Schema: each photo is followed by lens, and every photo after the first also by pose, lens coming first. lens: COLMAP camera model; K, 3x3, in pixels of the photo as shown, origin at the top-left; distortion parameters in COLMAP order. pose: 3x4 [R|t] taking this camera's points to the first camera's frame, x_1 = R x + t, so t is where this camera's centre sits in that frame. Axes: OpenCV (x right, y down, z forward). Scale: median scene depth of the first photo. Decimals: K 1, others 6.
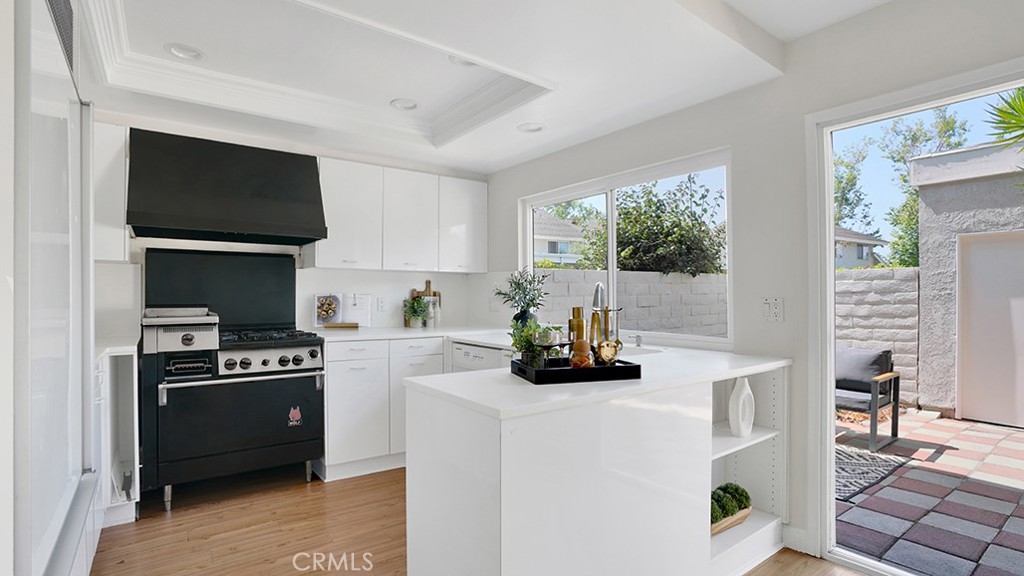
lens RADIAL K [[475.5, 0, 526.6], [0, 475.5, 305.5], [0, 0, 1]] dist [-0.034233, 0.007902]
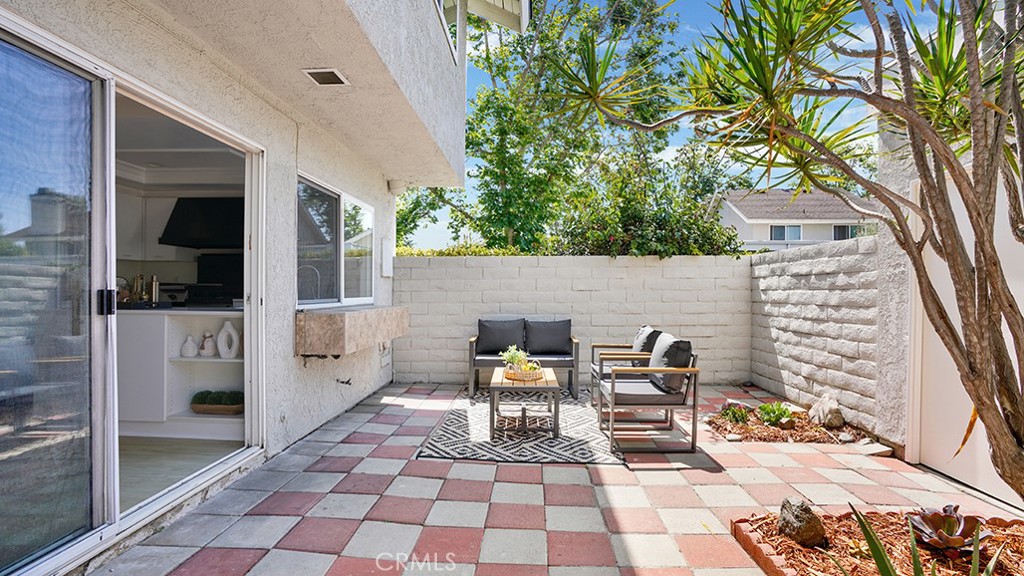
lens RADIAL K [[475.5, 0, 512.1], [0, 475.5, 292.9], [0, 0, 1]] dist [-0.034233, 0.007902]
pose [[0.763988, -0.006662, -0.645196, 0.939963], [0.002146, 0.999967, -0.007783, 0.008472], [0.645227, 0.004562, 0.763978, 0.133801]]
